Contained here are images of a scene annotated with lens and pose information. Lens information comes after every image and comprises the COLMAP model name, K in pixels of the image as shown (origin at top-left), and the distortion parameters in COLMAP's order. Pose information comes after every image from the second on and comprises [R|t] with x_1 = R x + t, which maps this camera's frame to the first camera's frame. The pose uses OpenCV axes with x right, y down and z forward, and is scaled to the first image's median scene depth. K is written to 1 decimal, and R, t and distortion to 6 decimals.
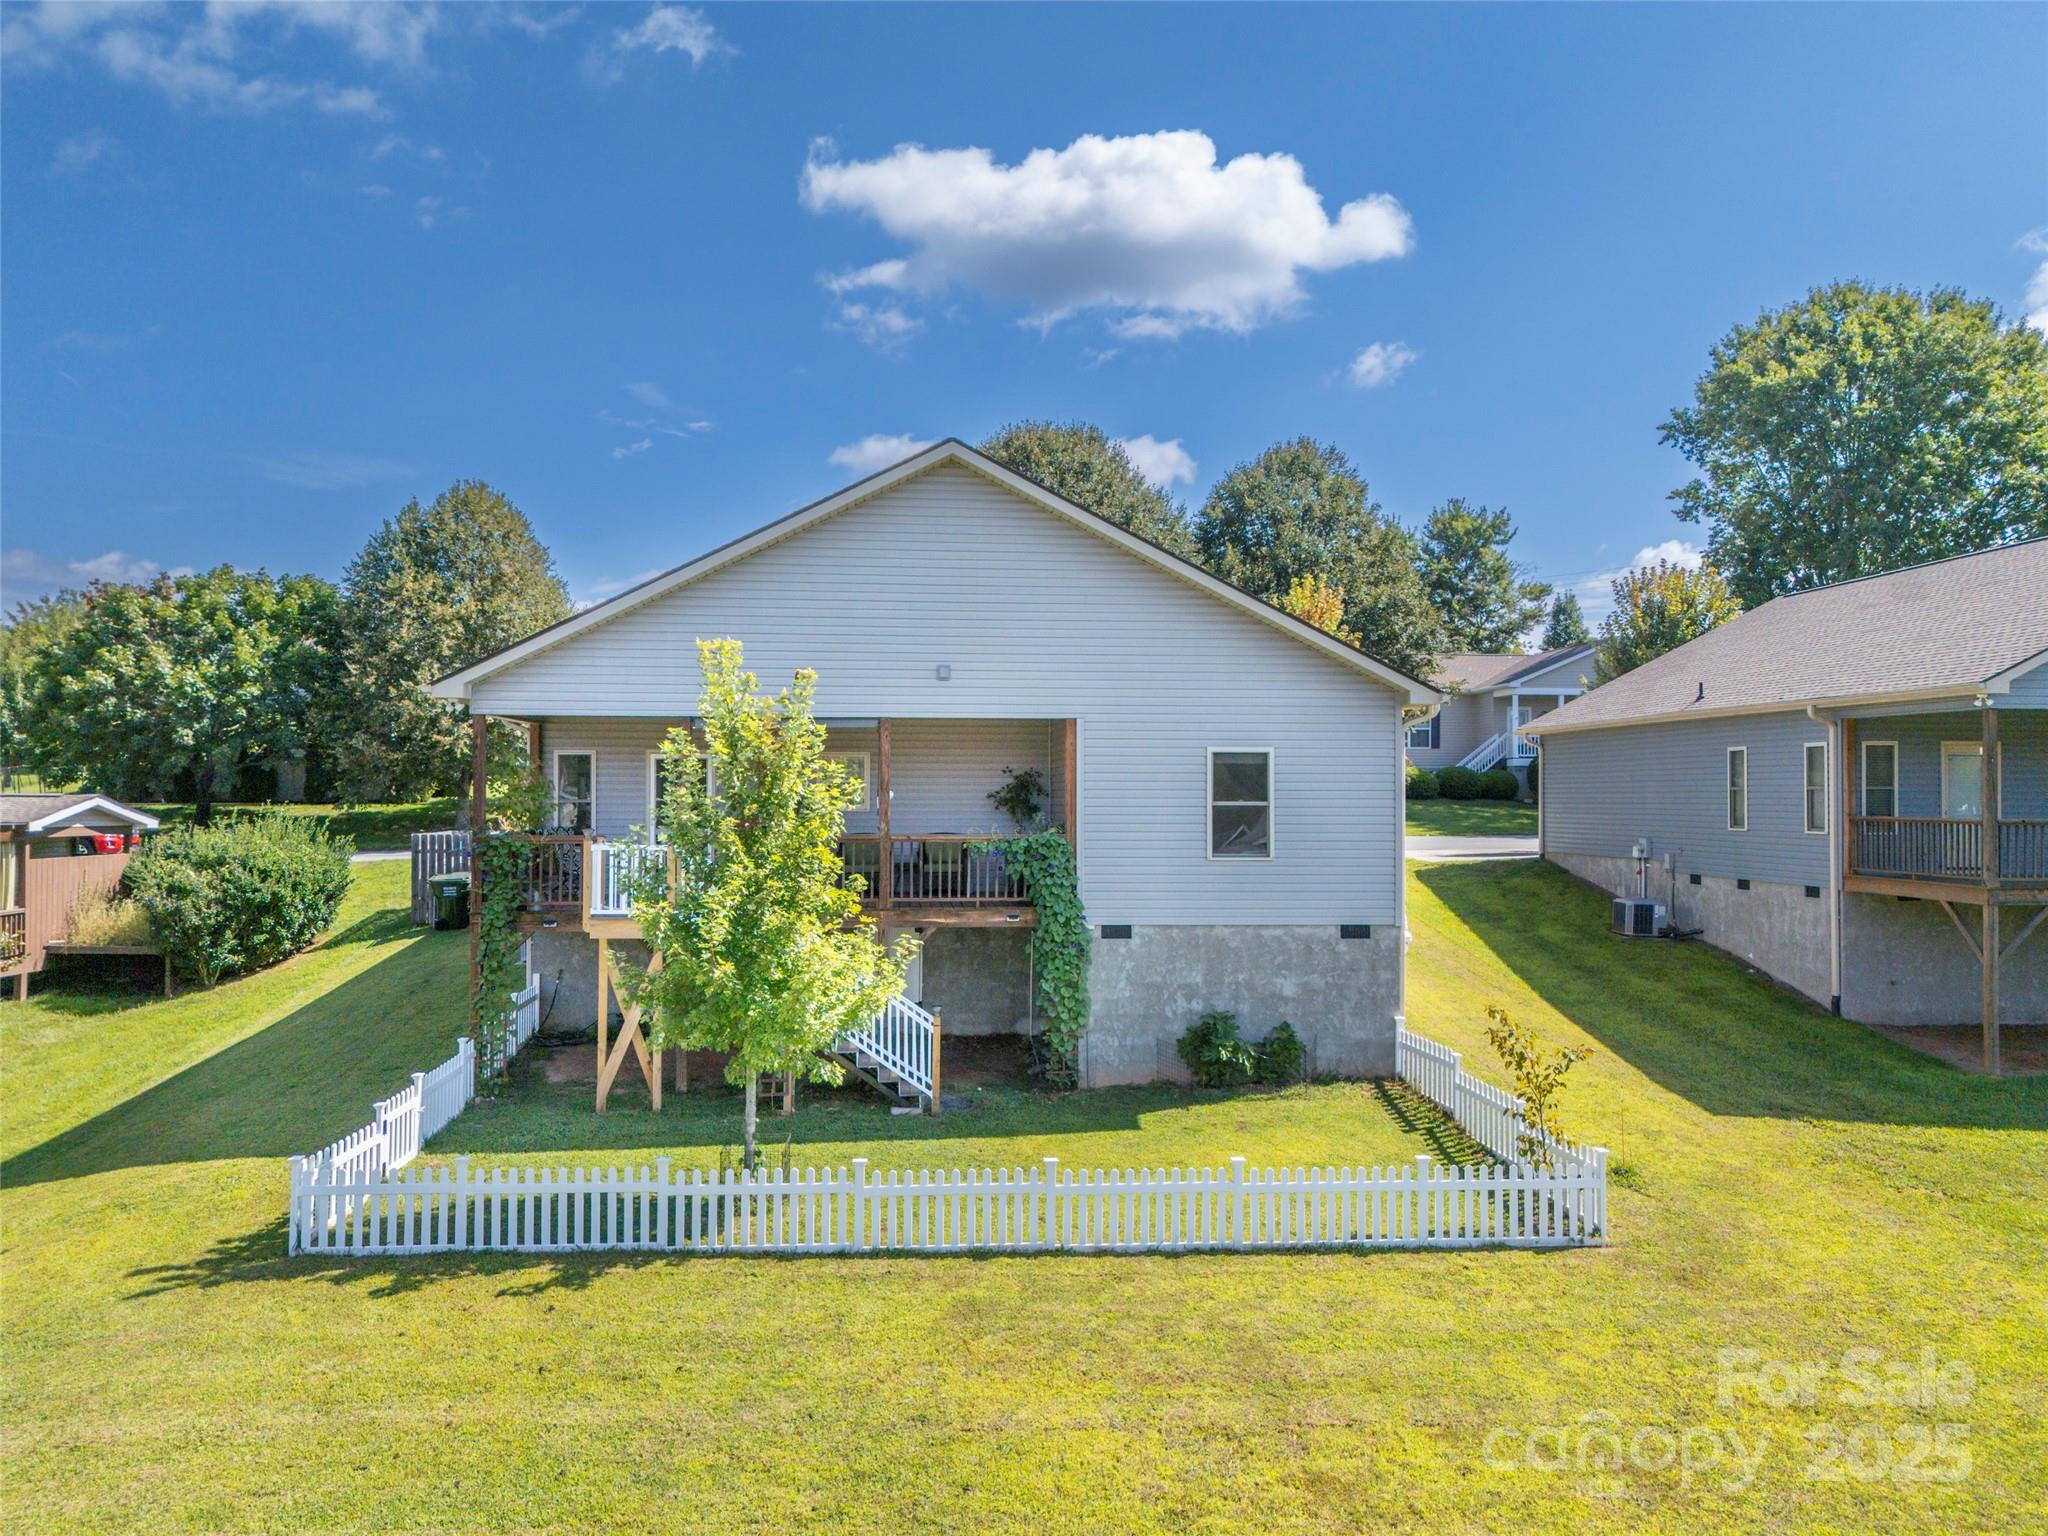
lens RADIAL K [[1497.4, 0, 1045.8], [0, 1497.4, 795.2], [0, 0, 1]] dist [0.051359, -0.038517]
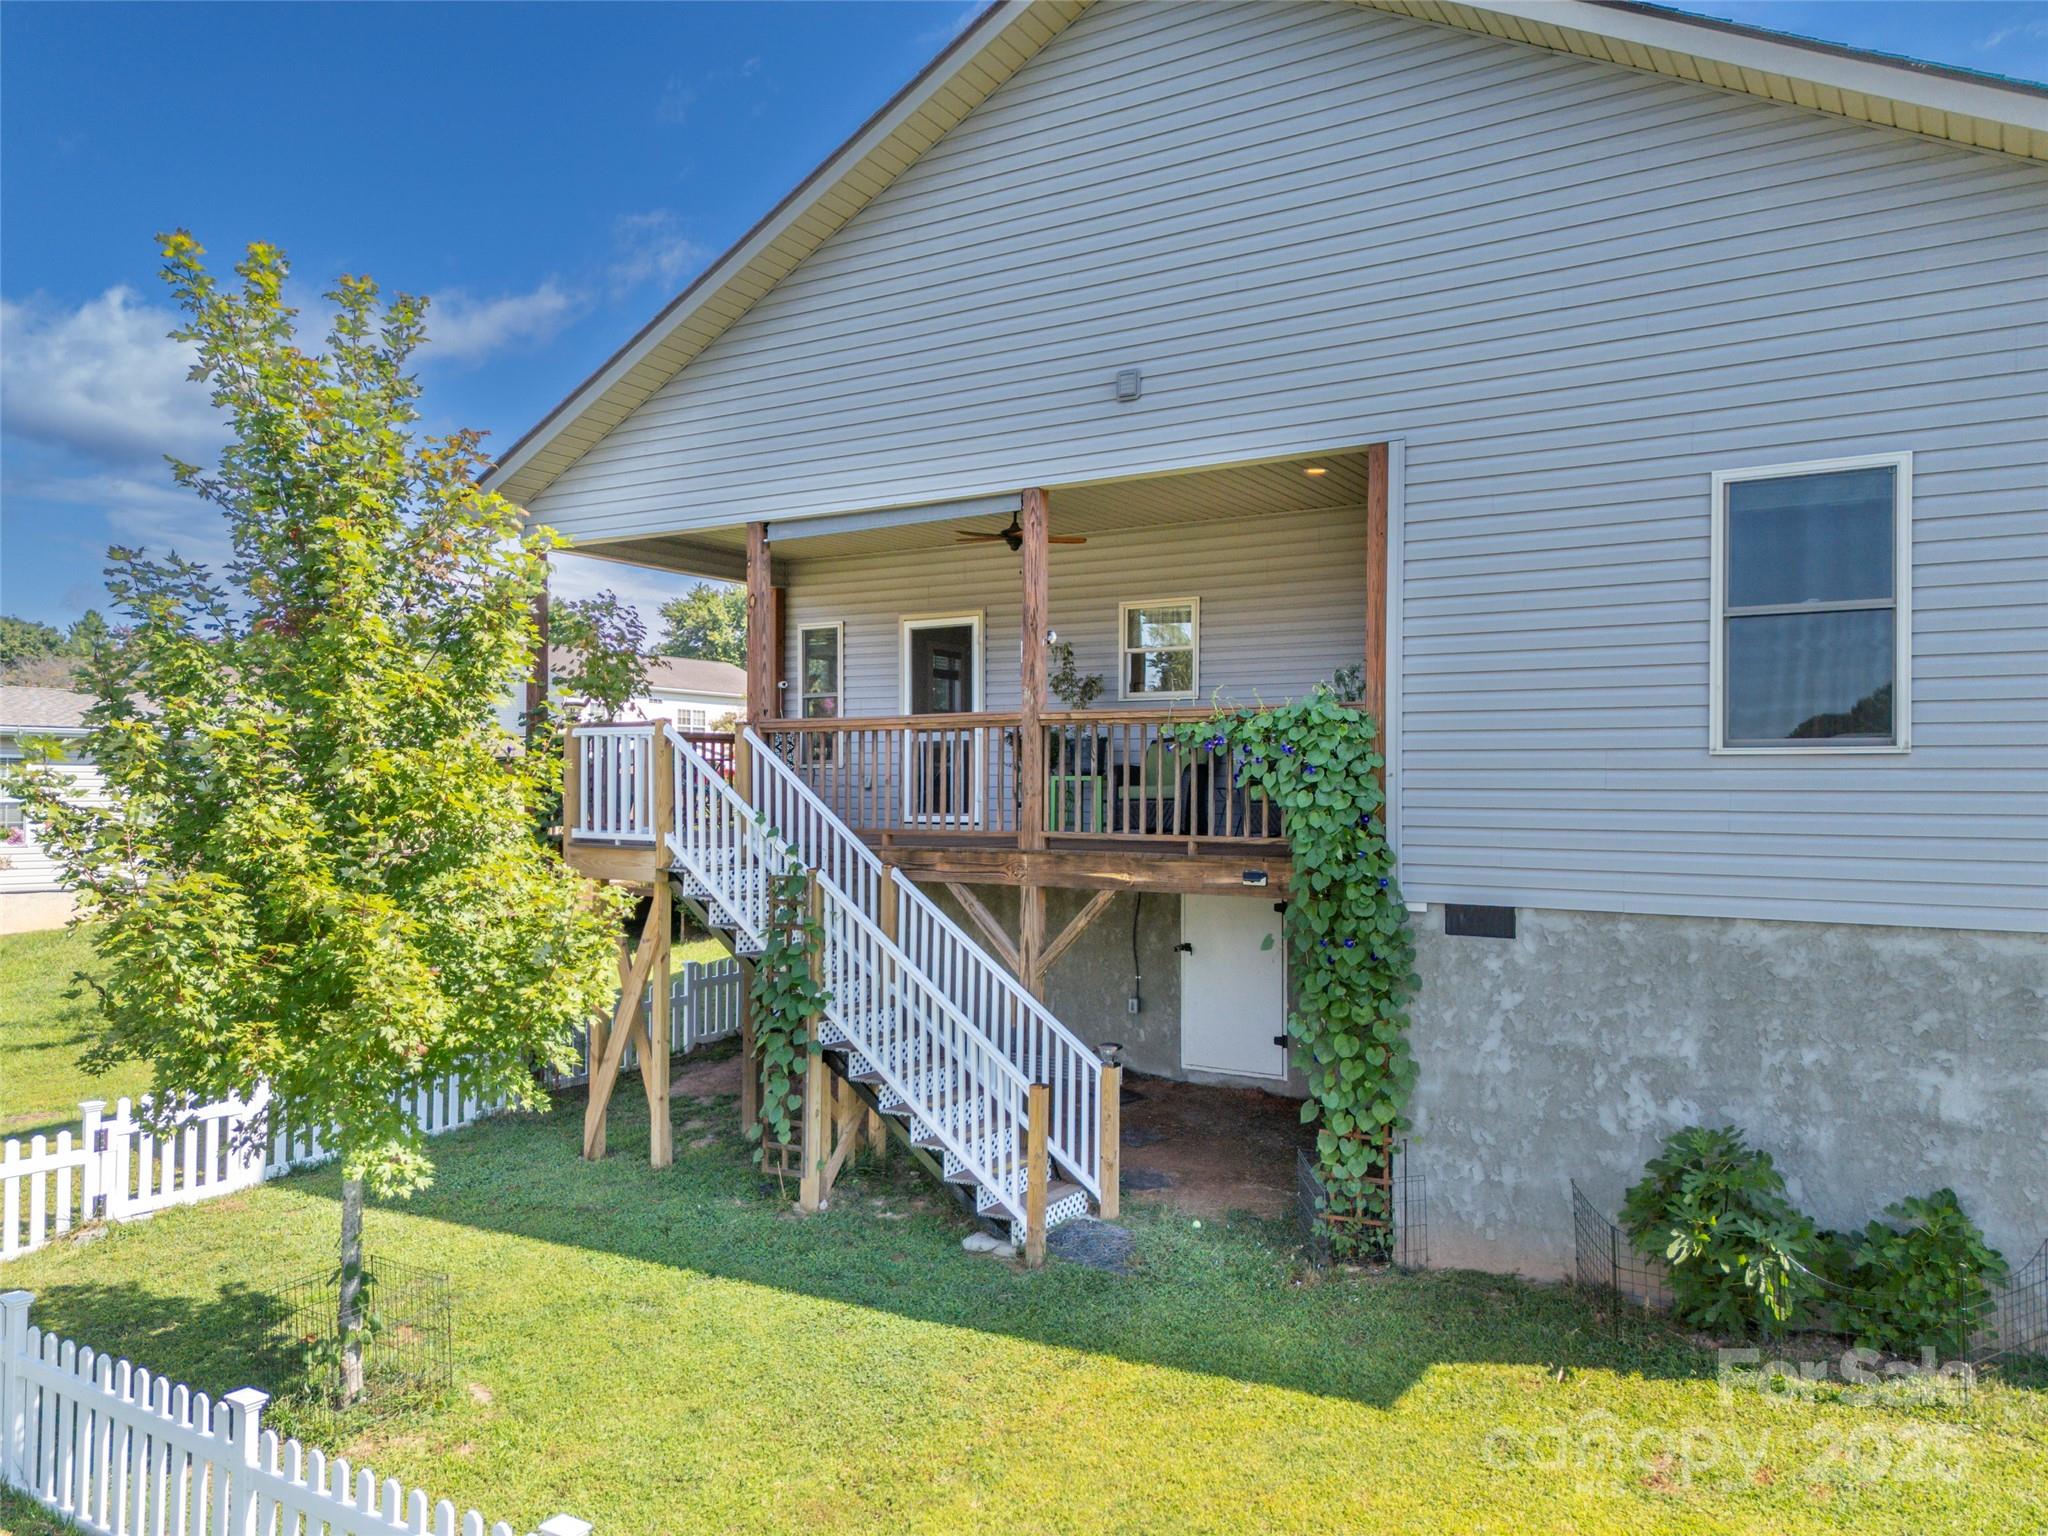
lens RADIAL K [[1497.4, 0, 1019.1], [0, 1497.4, 790.2], [0, 0, 1]] dist [0.051359, -0.038517]
pose [[0.788976, 0.000048, -0.614424, 0.210514], [-0.001995, 0.999995, -0.002484, 0.054478], [0.614420, 0.003185, 0.788972, 0.570488]]
